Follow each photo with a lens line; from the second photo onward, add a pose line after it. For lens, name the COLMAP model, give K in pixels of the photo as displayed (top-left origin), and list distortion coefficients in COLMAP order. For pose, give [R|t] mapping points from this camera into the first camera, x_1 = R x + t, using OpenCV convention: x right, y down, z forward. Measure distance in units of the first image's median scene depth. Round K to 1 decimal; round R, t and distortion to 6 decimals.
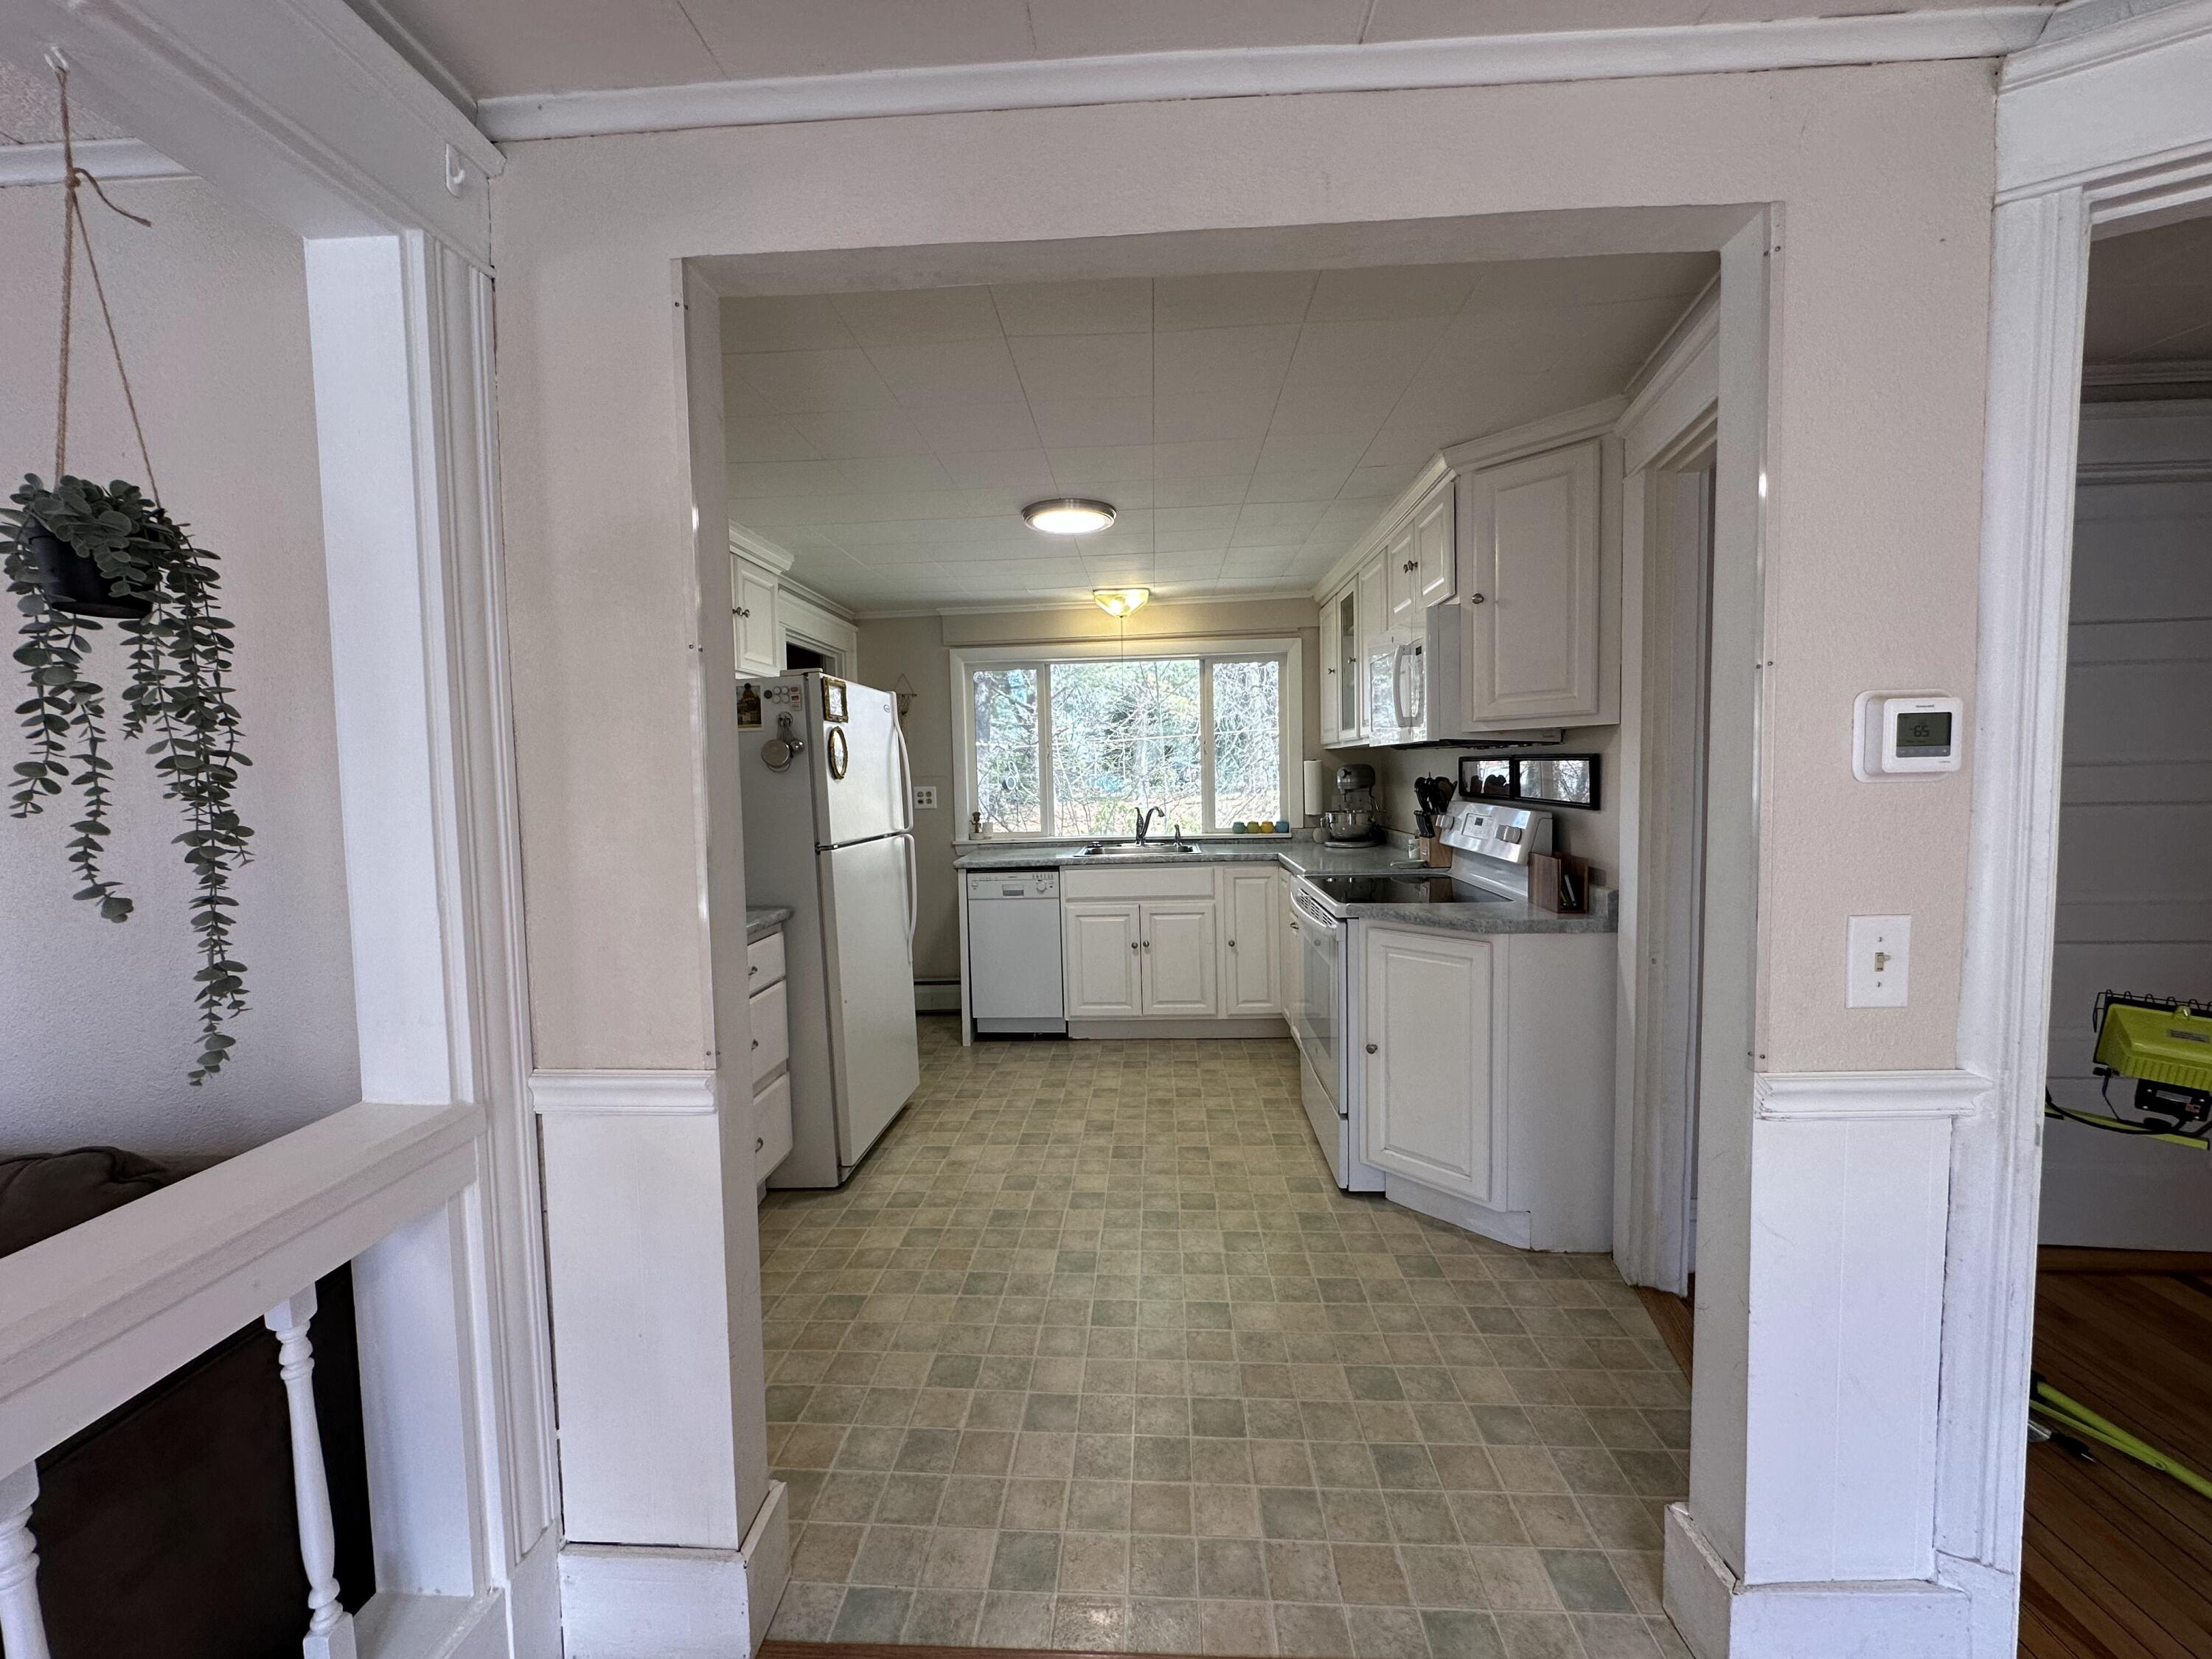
lens RADIAL K [[882.1, 0, 1106.6], [0, 882.1, 827.6], [0, 0, 1]] dist [-0.002638, 0.000693]
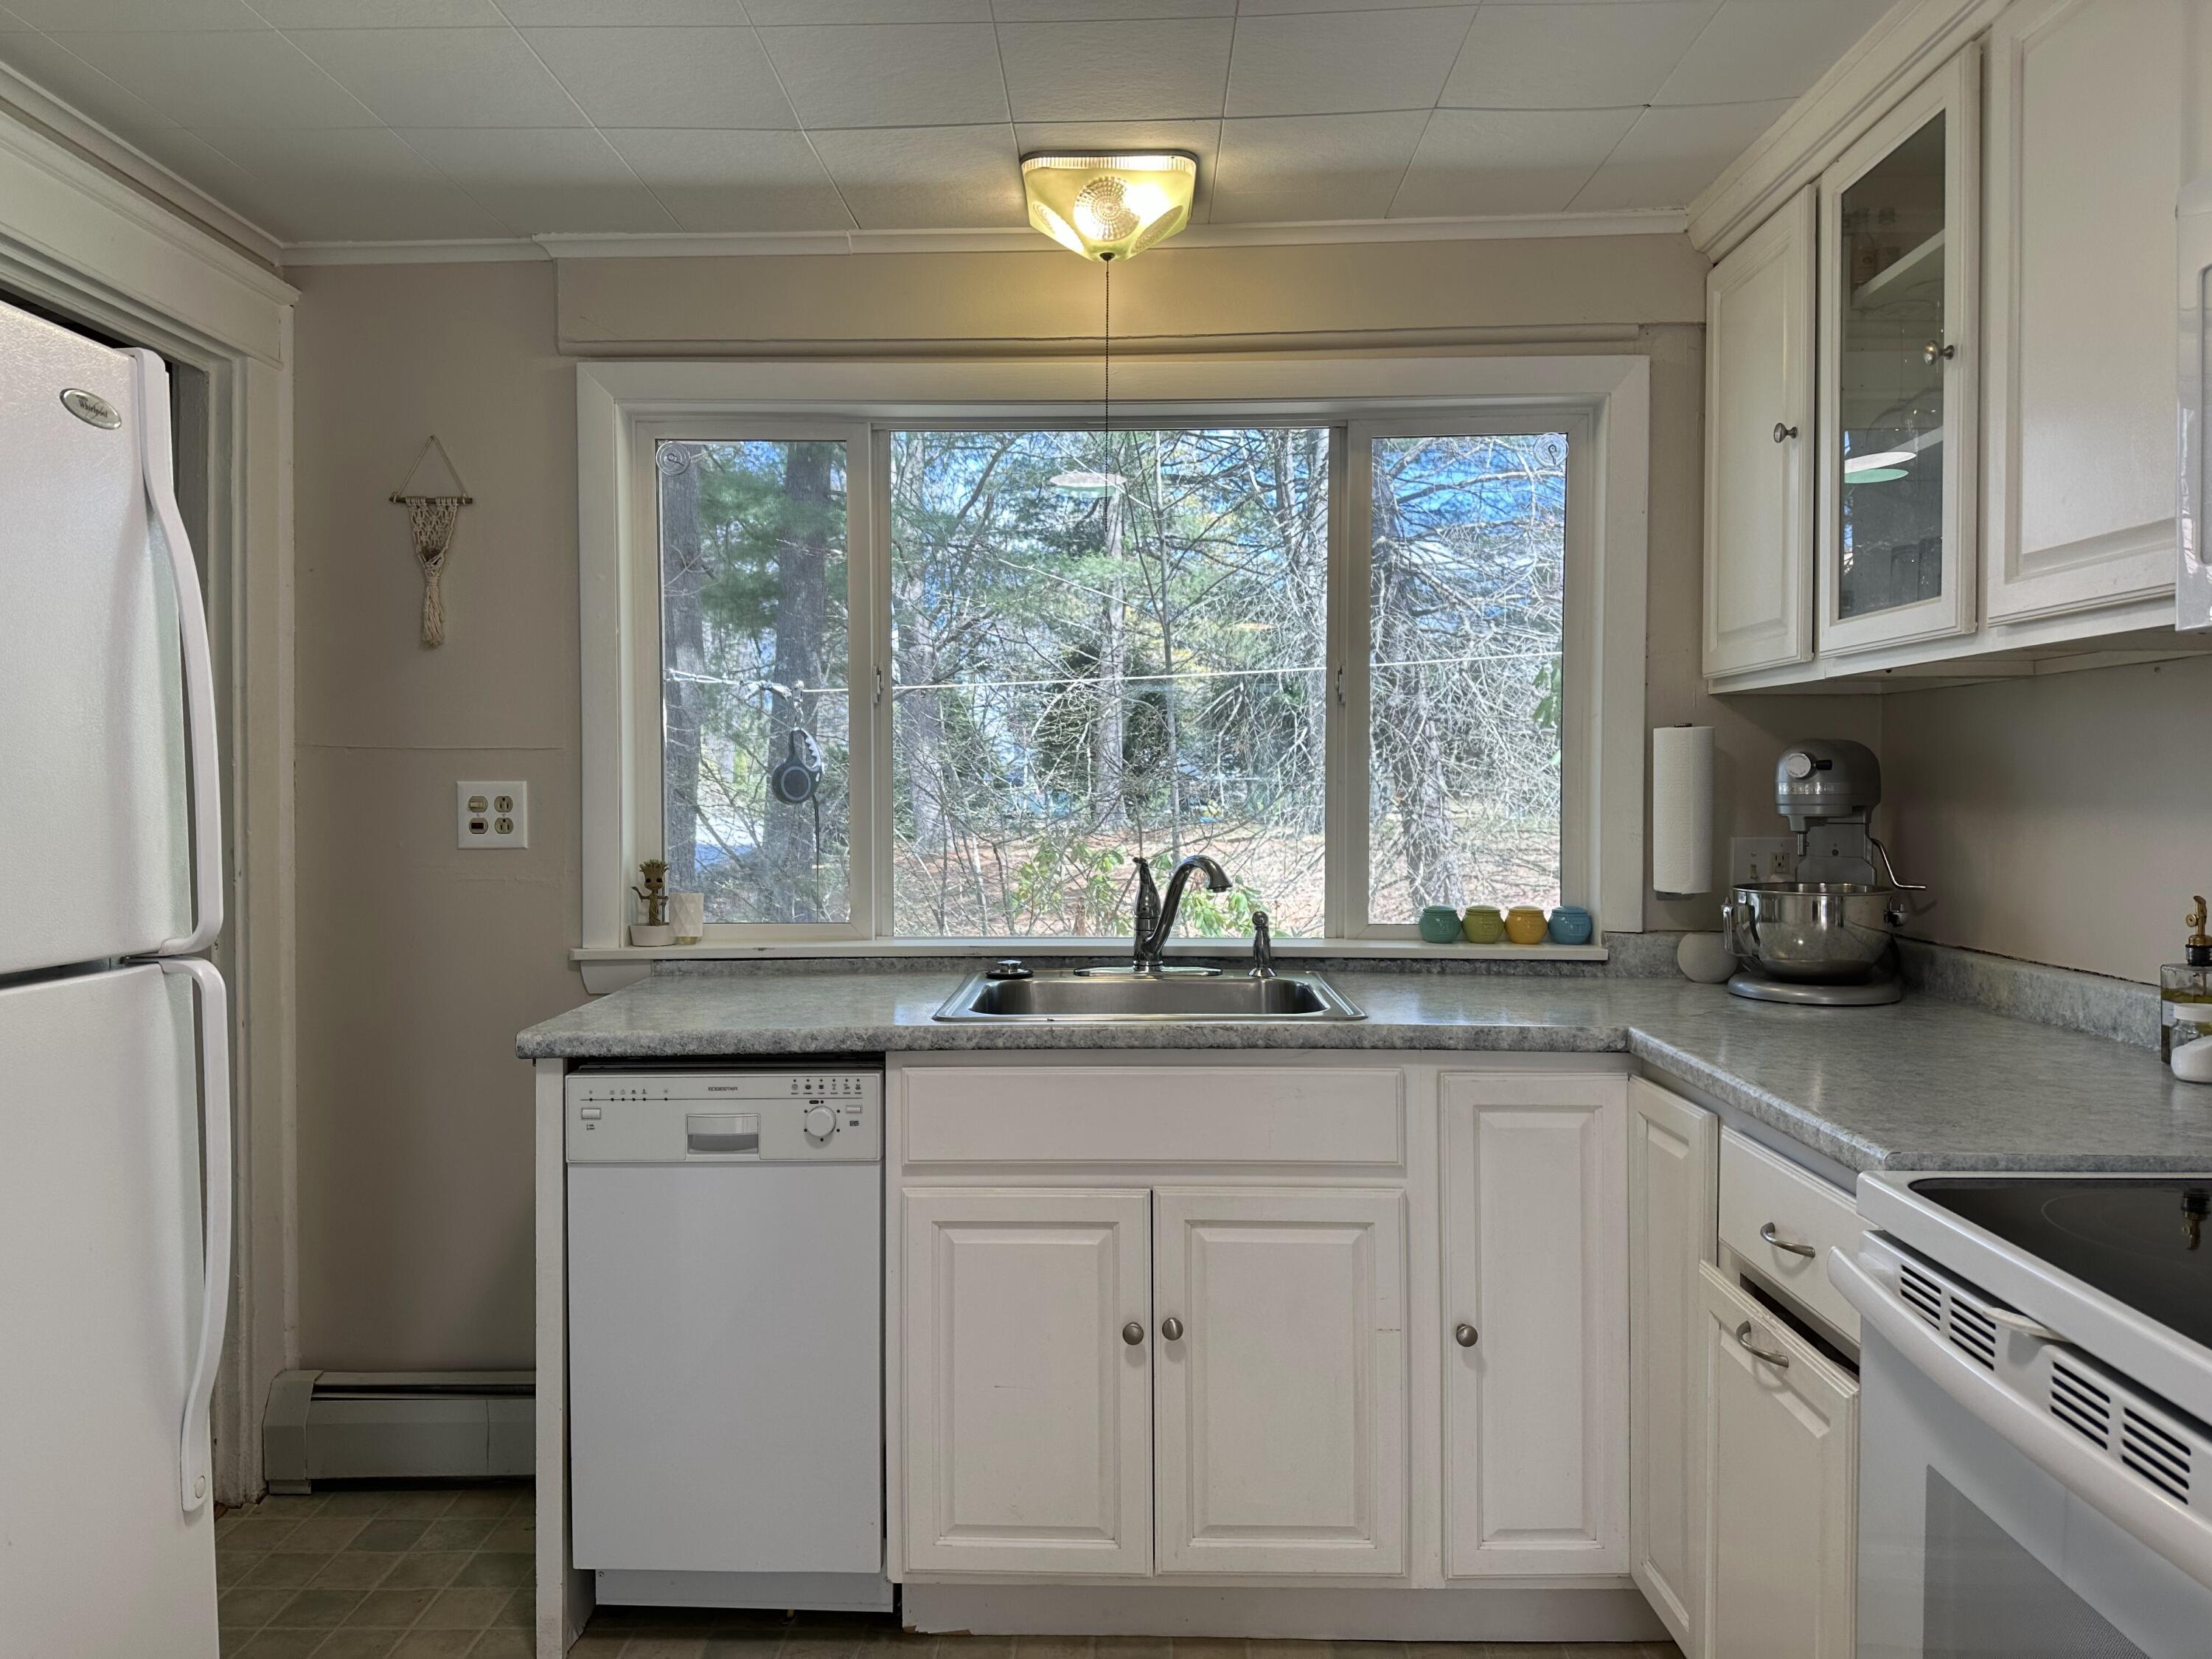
lens RADIAL K [[1541.7, 0, 1096.6], [0, 1541.7, 823.2], [0, 0, 1]] dist [0.173821, -0.301222]
pose [[0.999158, 0.022614, 0.034240, -0.002055], [-0.021261, 0.998999, -0.039350, -0.016013], [-0.035096, 0.038589, 0.998639, 0.524821]]
